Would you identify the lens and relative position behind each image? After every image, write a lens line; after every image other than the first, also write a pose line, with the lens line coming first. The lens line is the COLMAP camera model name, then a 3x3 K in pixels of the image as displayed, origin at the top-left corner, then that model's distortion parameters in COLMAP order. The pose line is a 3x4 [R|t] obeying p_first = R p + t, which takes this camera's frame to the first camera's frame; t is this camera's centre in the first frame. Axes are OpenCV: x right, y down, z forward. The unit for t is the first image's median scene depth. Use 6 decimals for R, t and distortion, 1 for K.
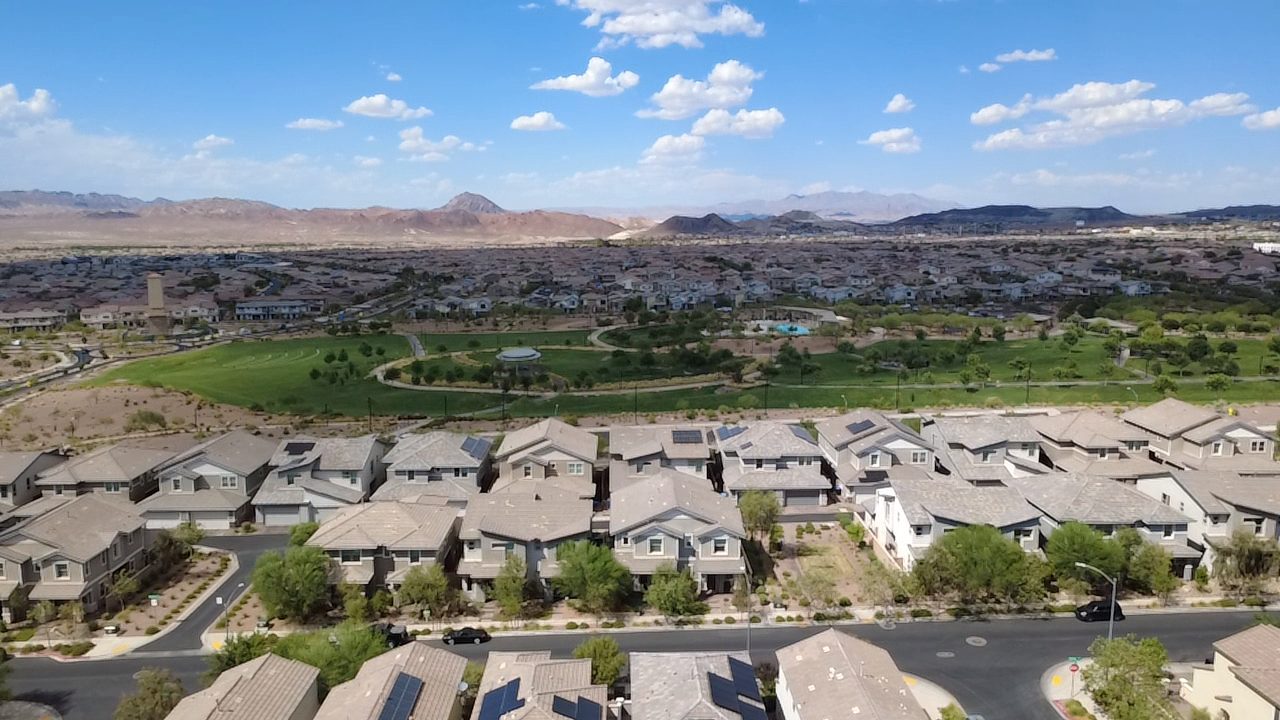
lens RADIAL K [[969.5, 0, 640.0], [0, 969.5, 360.0], [0, 0, 1]] dist [0.000416, -0.000666]
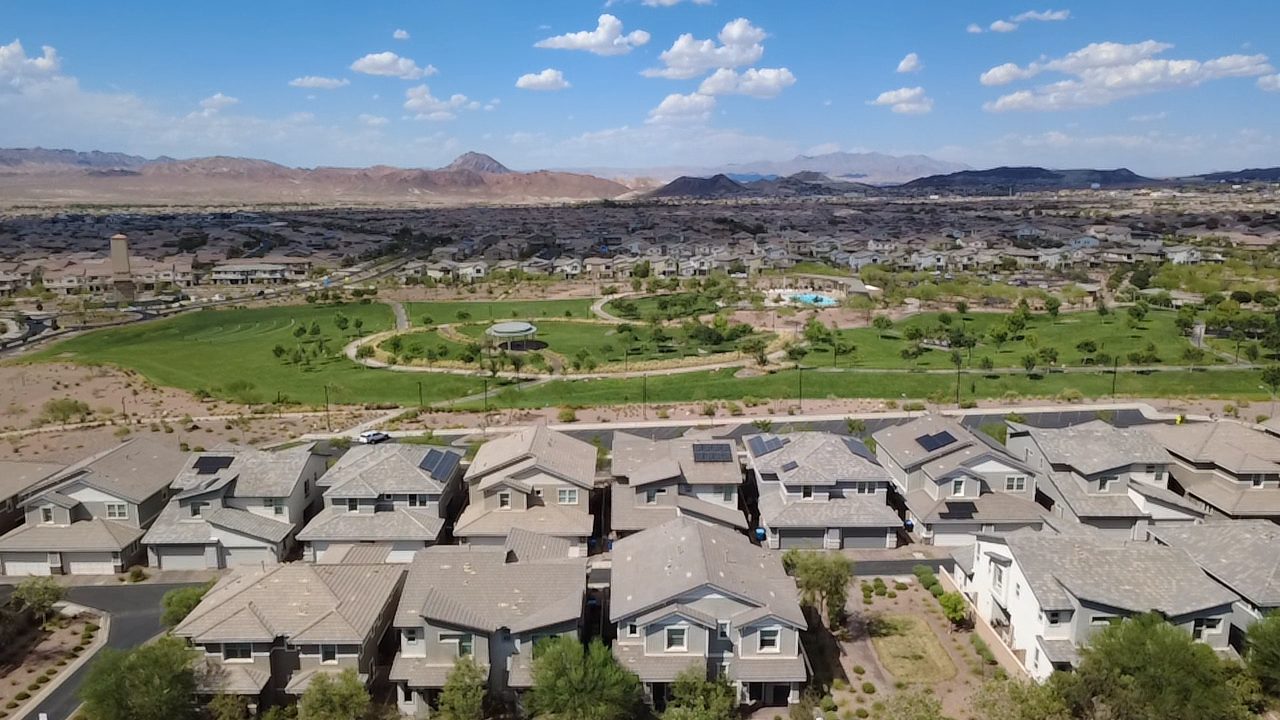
lens RADIAL K [[969.5, 0, 640.0], [0, 969.5, 360.0], [0, 0, 1]] dist [0.000416, -0.000666]
pose [[0.999968, 0.005335, -0.005914, -0.002792], [-0.005098, 0.999207, 0.039499, -0.014753], [0.006120, -0.039467, 0.999202, 0.133037]]
